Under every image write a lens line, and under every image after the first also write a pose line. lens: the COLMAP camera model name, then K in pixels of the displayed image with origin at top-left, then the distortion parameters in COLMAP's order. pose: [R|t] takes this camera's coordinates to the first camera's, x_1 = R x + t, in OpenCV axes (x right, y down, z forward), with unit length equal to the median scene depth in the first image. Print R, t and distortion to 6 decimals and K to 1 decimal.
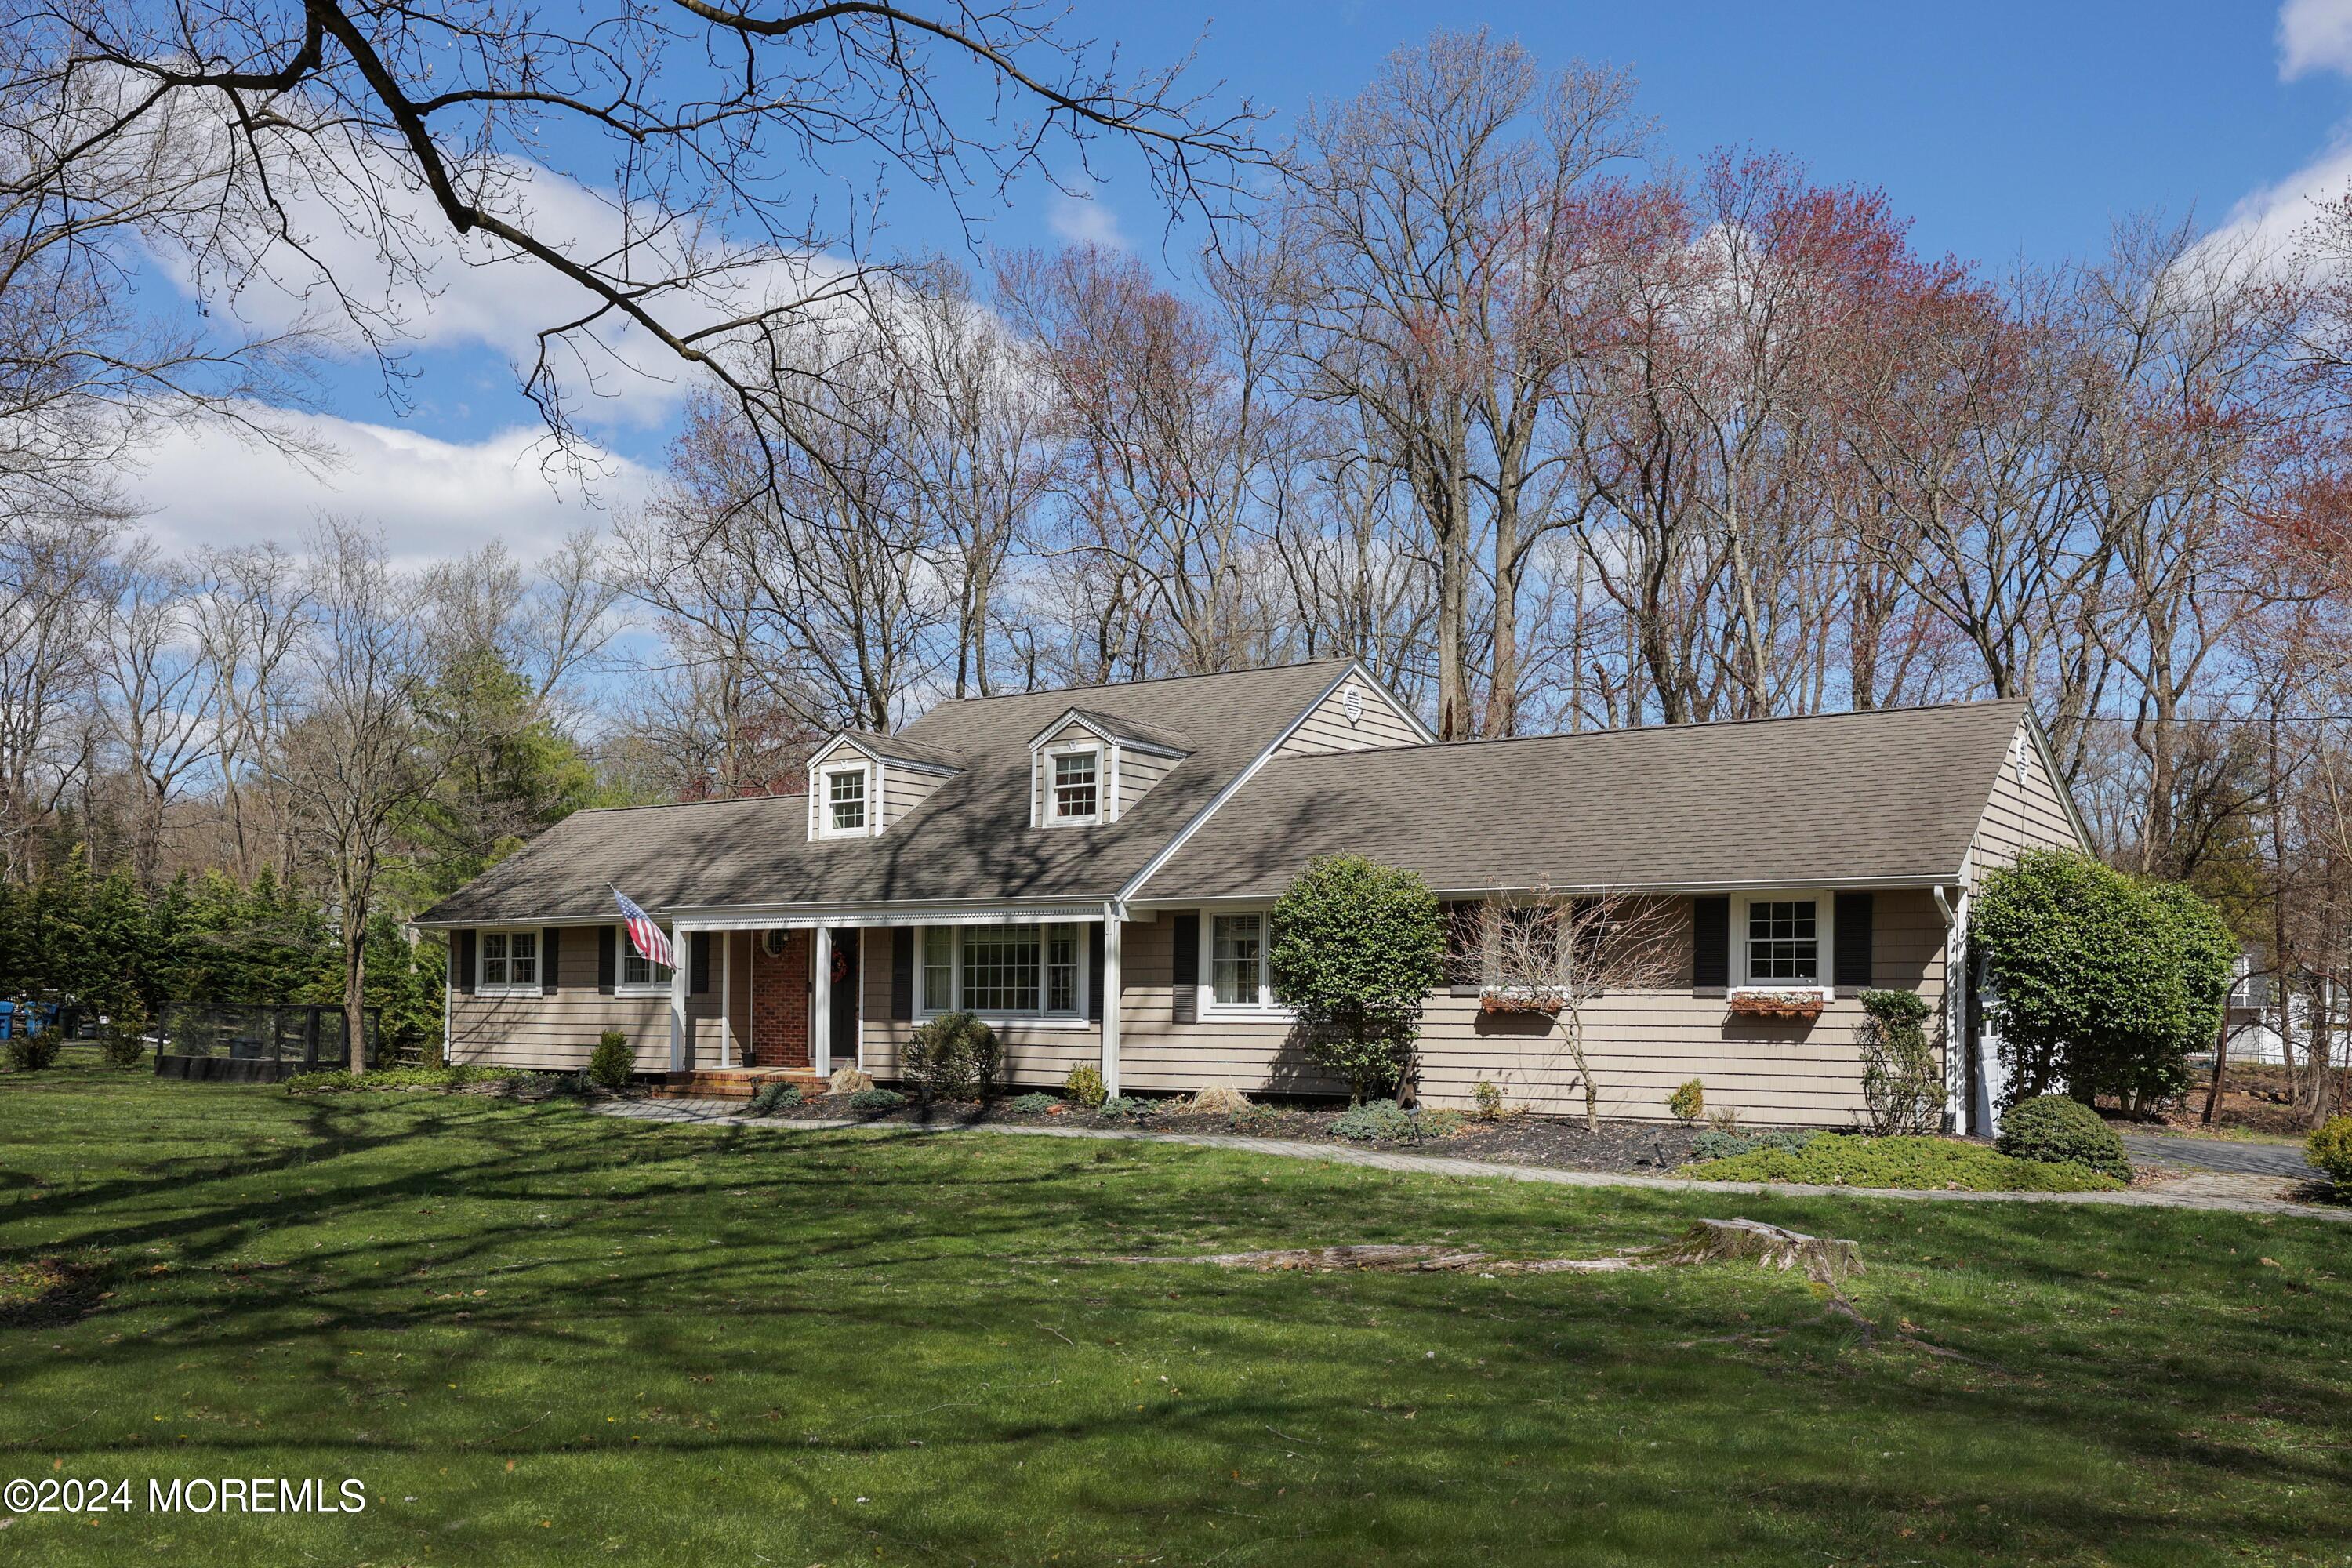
lens RADIAL K [[1666.7, 0, 1233.6], [0, 1666.7, 907.0], [0, 0, 1]] dist [0.002056, 0.000922]
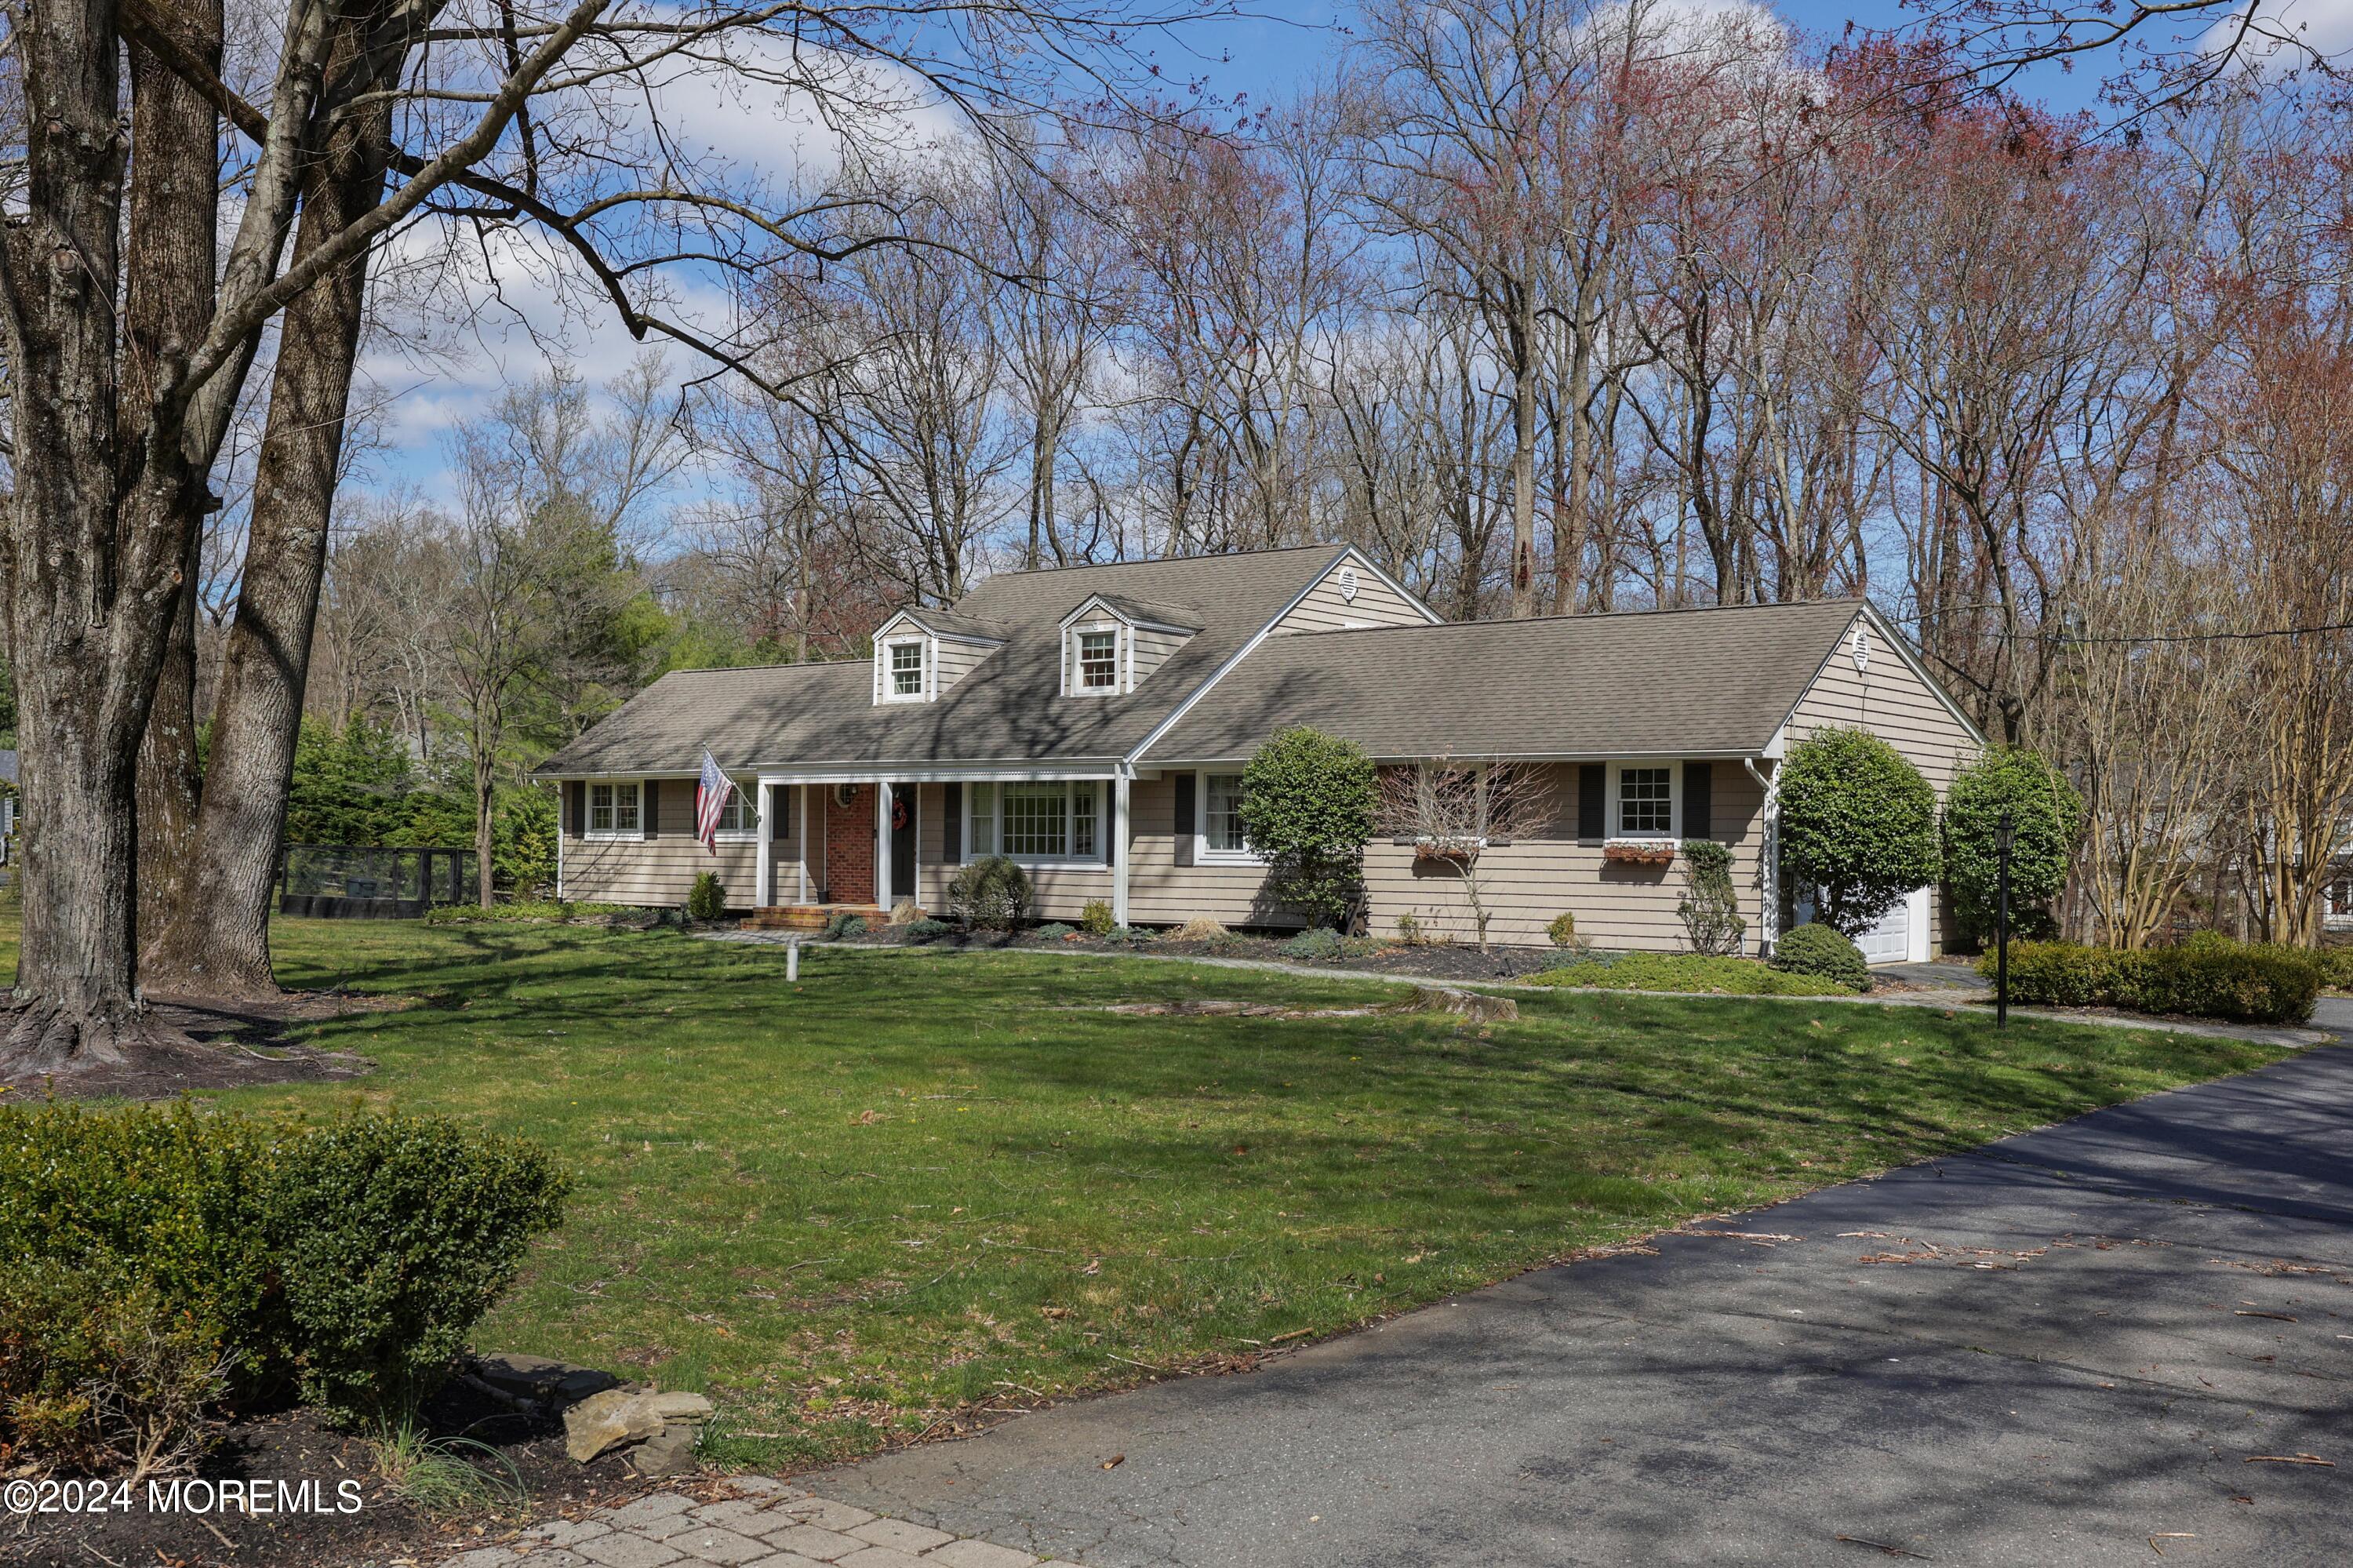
lens RADIAL K [[2072.2, 0, 1176.5], [0, 2072.2, 784.0], [0, 0, 1]] dist [0.000165, 0.000078]
pose [[0.993347, 0.003349, -0.115115, 0.129478], [-0.000791, 0.999752, 0.022259, -0.020275], [0.115161, -0.022019, 0.993103, -0.435189]]
